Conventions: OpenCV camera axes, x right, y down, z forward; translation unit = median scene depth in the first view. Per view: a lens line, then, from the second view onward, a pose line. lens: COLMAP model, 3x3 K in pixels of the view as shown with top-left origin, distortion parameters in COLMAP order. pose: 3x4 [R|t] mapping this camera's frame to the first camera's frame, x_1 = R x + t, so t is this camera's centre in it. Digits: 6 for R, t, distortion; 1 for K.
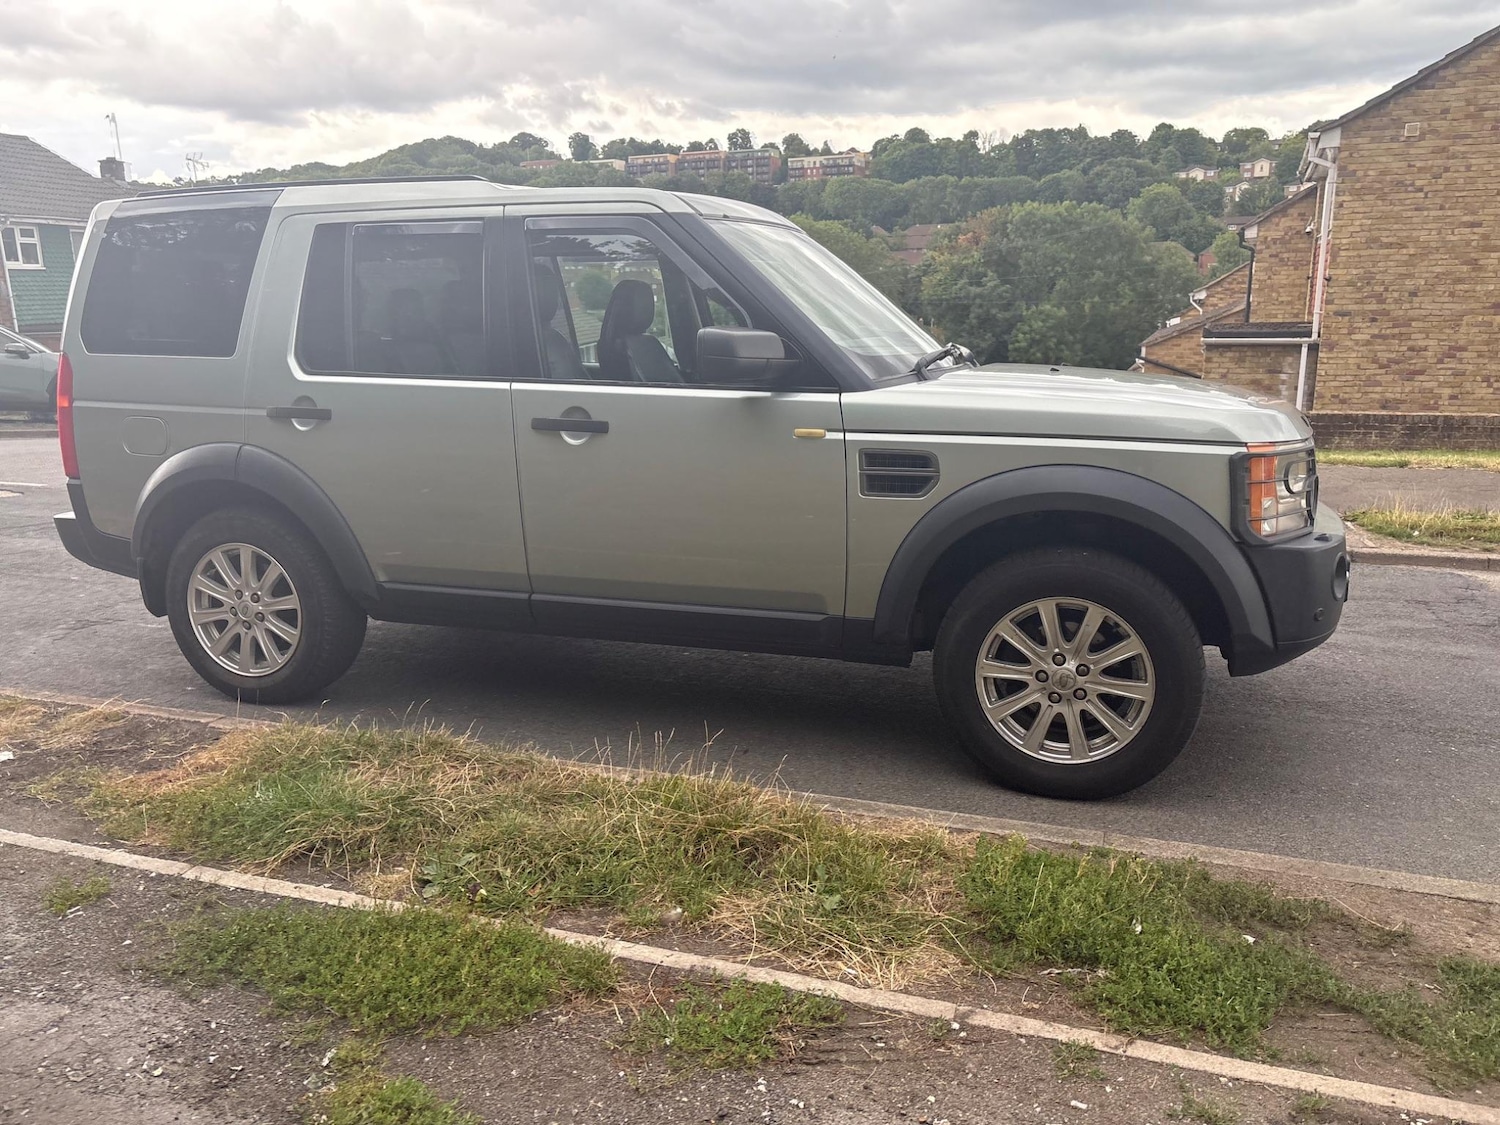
lens RADIAL K [[1151.6, 0, 750.2], [0, 1151.6, 563.5], [0, 0, 1]] dist [0.024480, -0.007760]
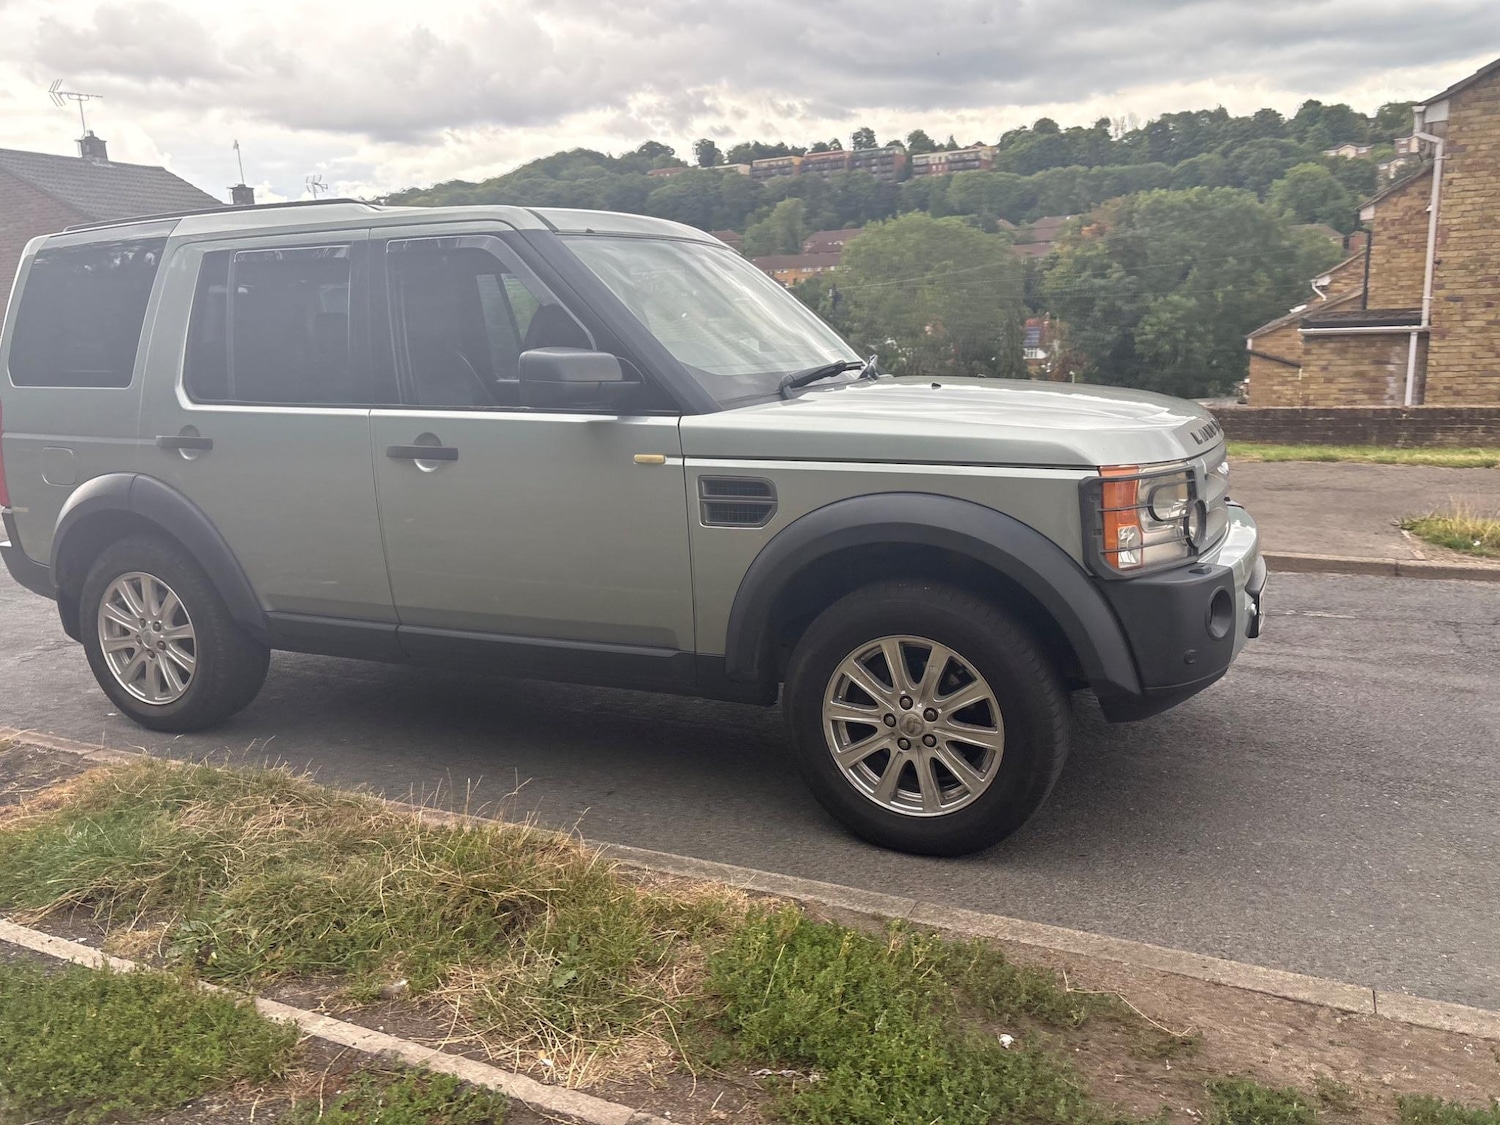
lens RADIAL K [[1146.3, 0, 754.3], [0, 1146.3, 557.4], [0, 0, 1]] dist [0.059993, -0.067331]
pose [[0.994019, -0.005057, -0.109086, 0.052106], [0.004480, 0.999975, -0.005535, -0.005878], [0.109111, 0.005013, 0.994017, 0.016146]]
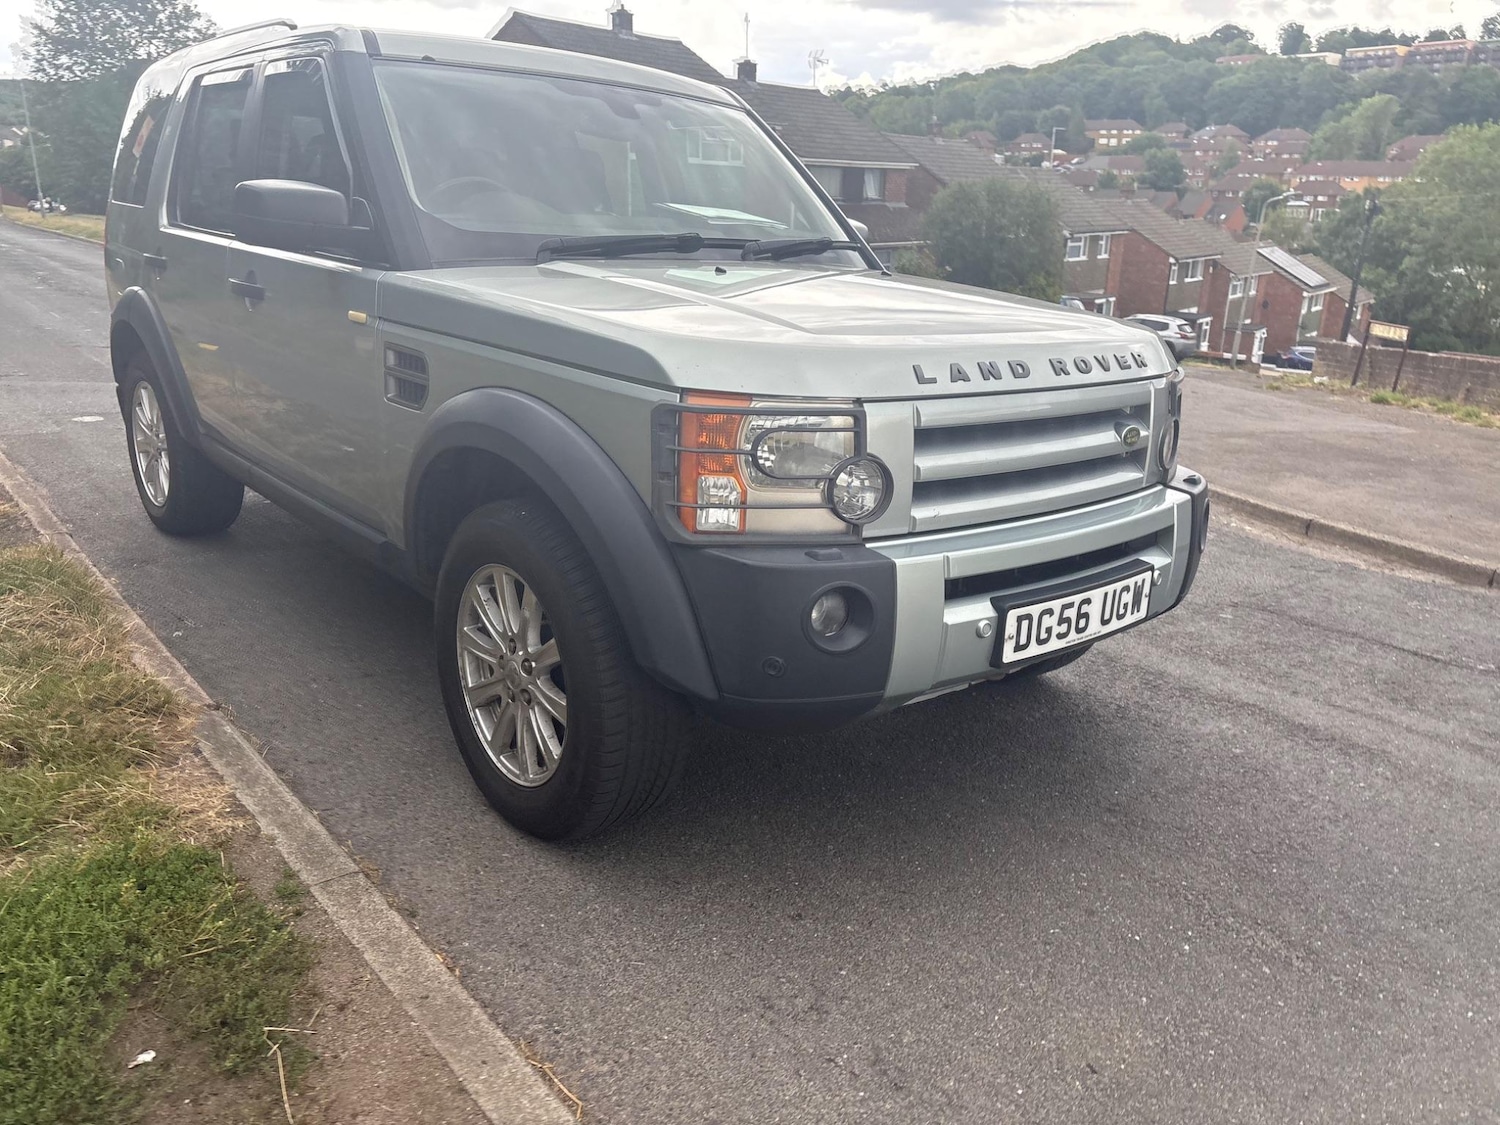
lens RADIAL K [[1134.0, 0, 764.6], [0, 1134.0, 570.7], [0, 0, 1]] dist [0.083754, -0.104278]
pose [[0.856393, 0.193258, -0.478792, 0.159710], [-0.153344, 0.980668, 0.121554, -0.017436], [0.493028, -0.030678, 0.869473, 0.089787]]
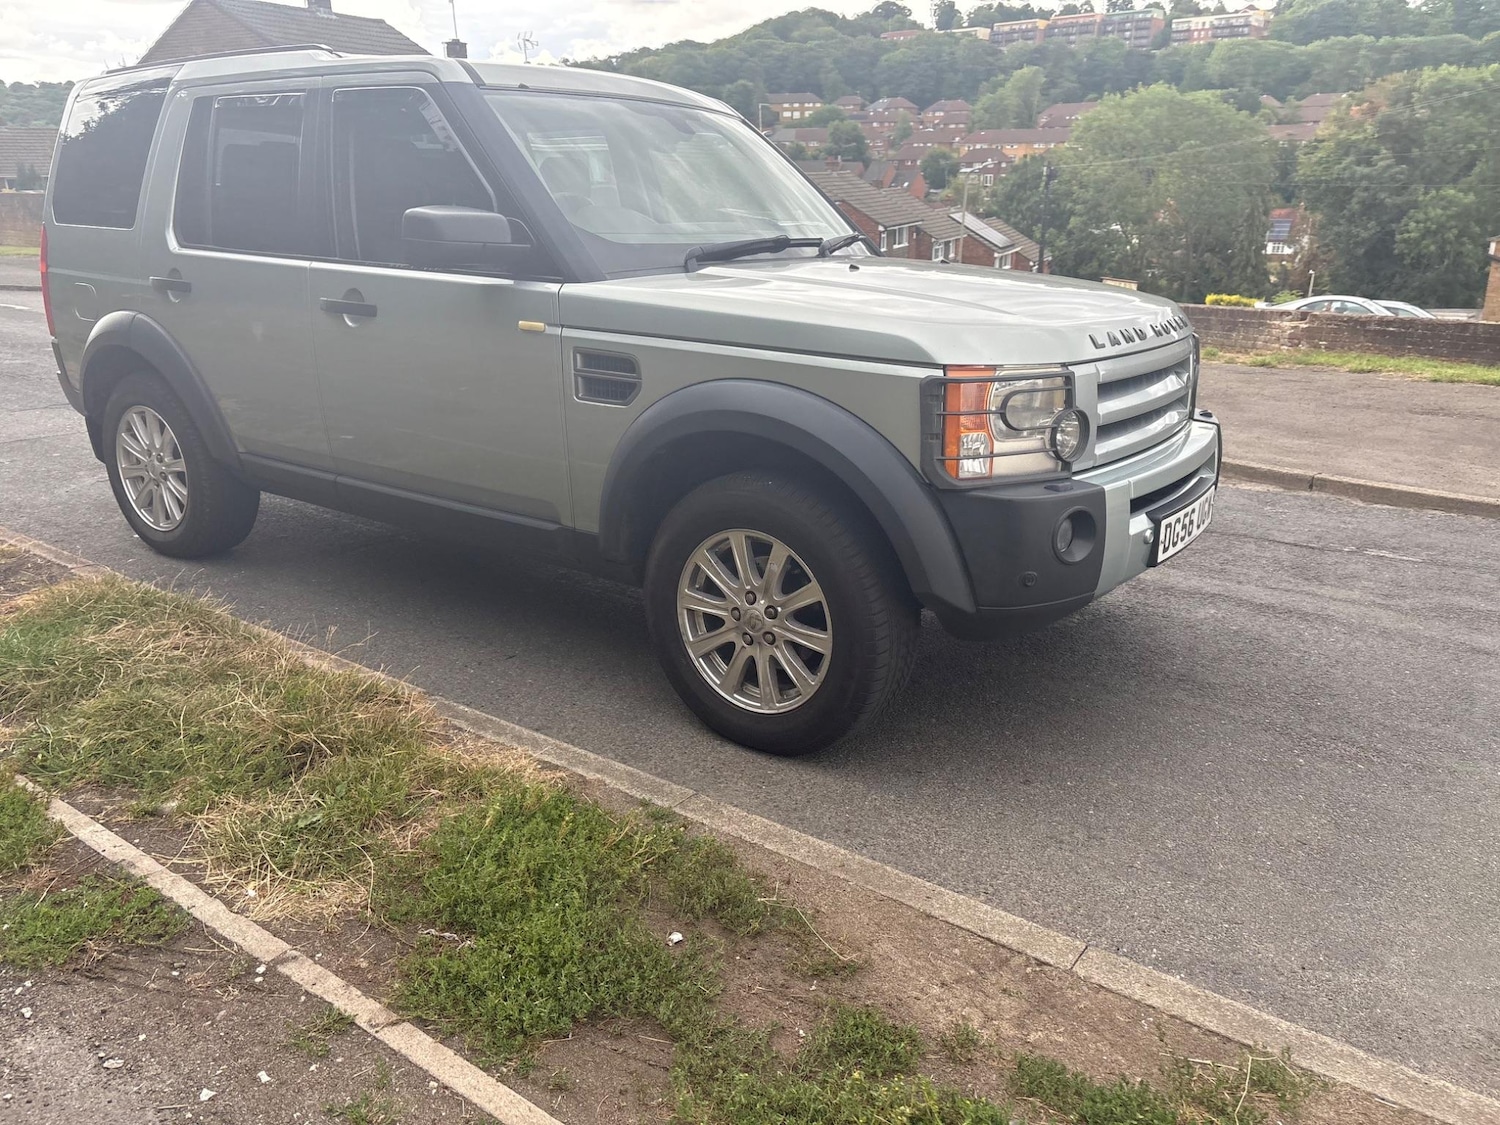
lens RADIAL K [[1144.0, 0, 749.7], [0, 1144.0, 560.3], [0, 0, 1]] dist [0.057441, -0.054923]
pose [[0.956166, 0.102018, -0.274479, 0.106798], [-0.075641, 0.991586, 0.105052, -0.008148], [0.282886, -0.079686, 0.955838, 0.032343]]
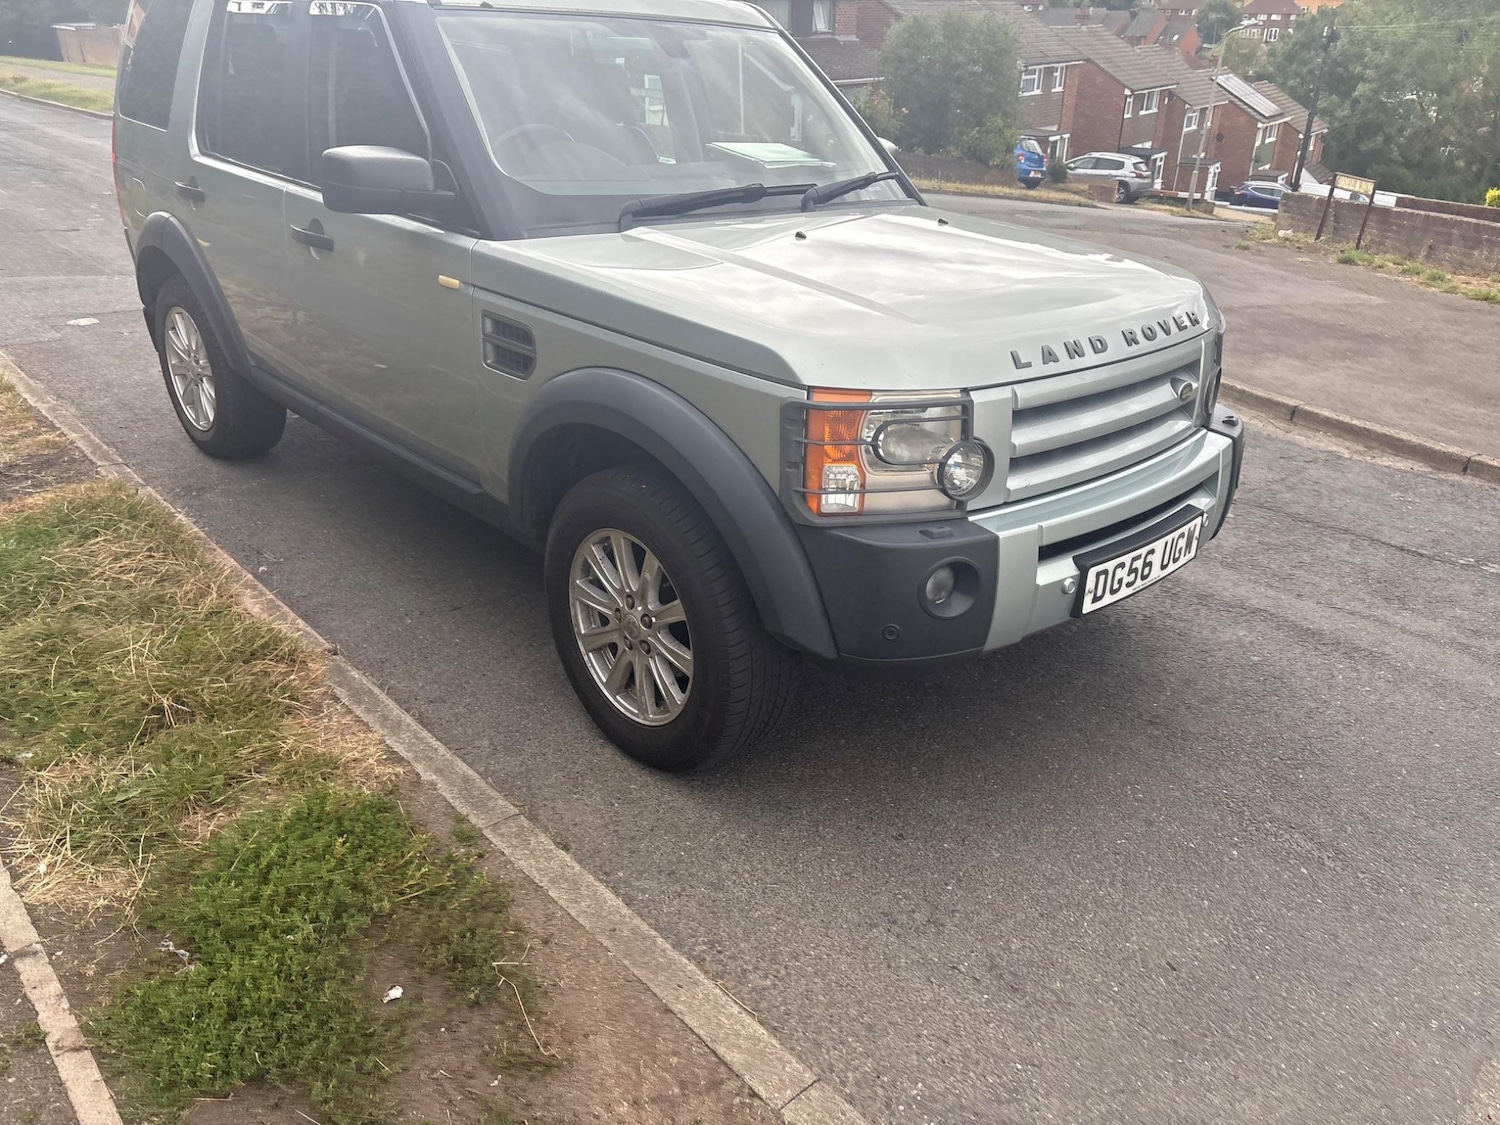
lens RADIAL K [[1146.9, 0, 747.4], [0, 1146.9, 552.4], [0, 0, 1]] dist [0.052677, -0.062465]
pose [[0.876979, 0.228422, -0.422767, 0.144117], [-0.138794, 0.962705, 0.232239, -0.032745], [0.460049, -0.144991, 0.875975, 0.066597]]
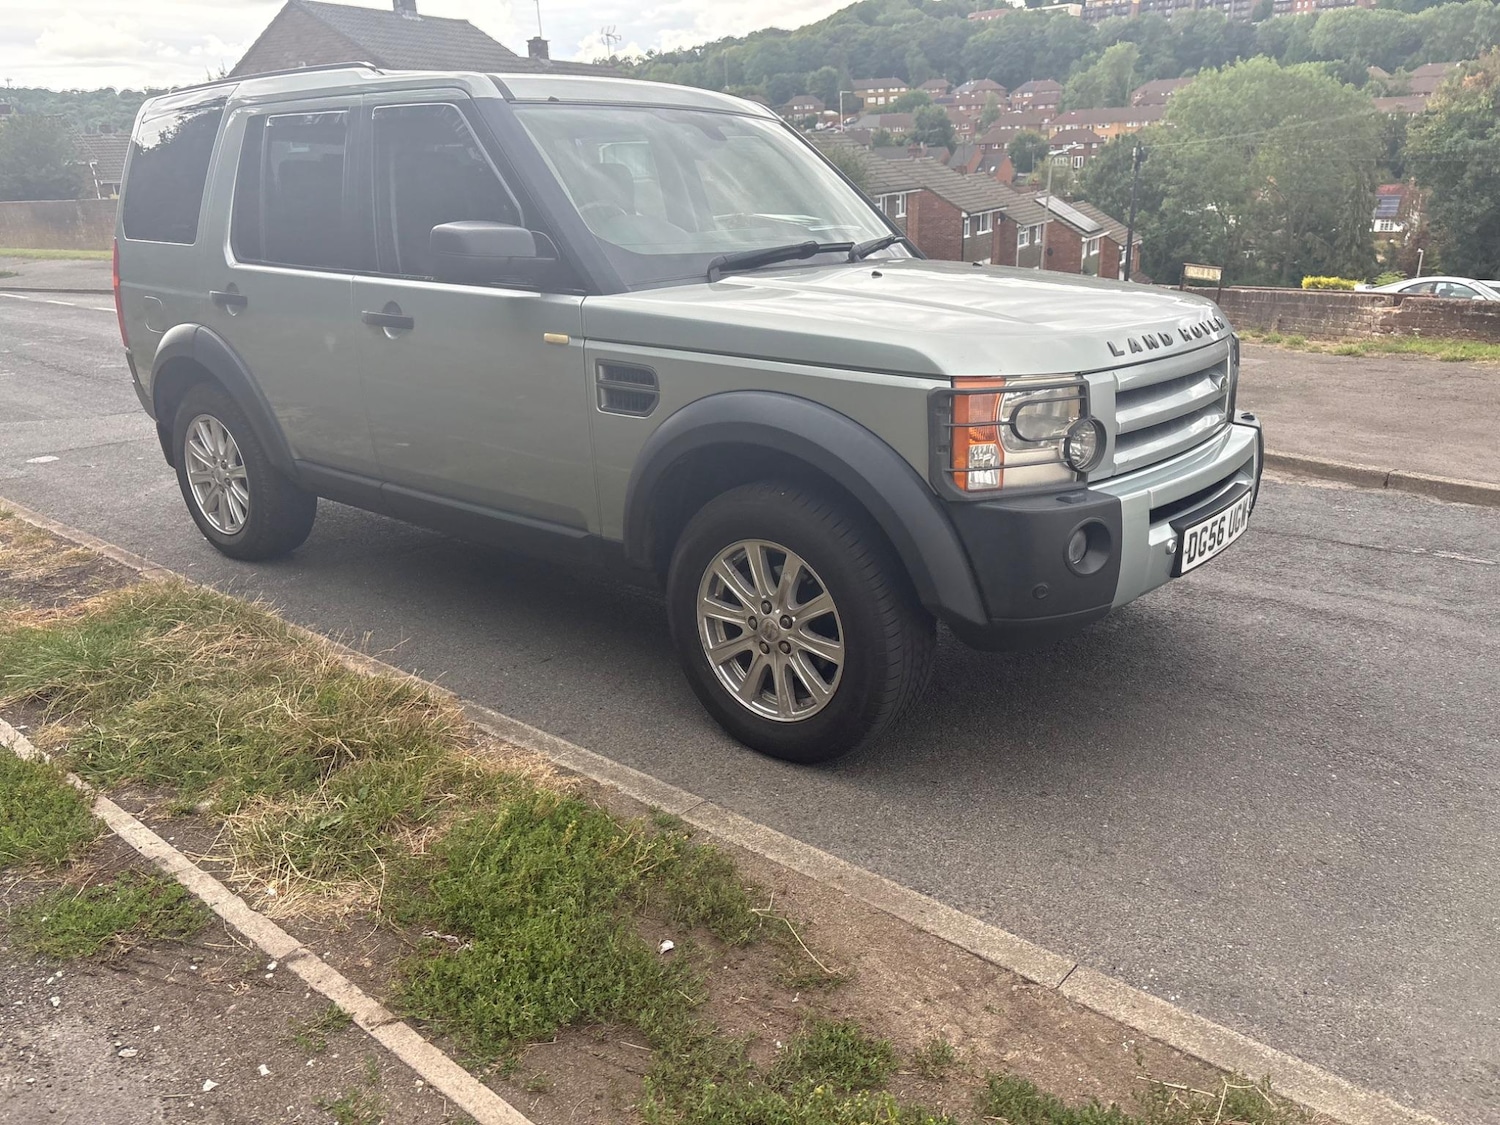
lens RADIAL K [[1141.7, 0, 746.8], [0, 1141.7, 573.8], [0, 0, 1]] dist [0.061724, -0.066984]
pose [[0.932738, 0.109203, -0.343618, 0.117253], [-0.068000, 0.989207, 0.129792, -0.012050], [0.354083, -0.097696, 0.930097, 0.034952]]
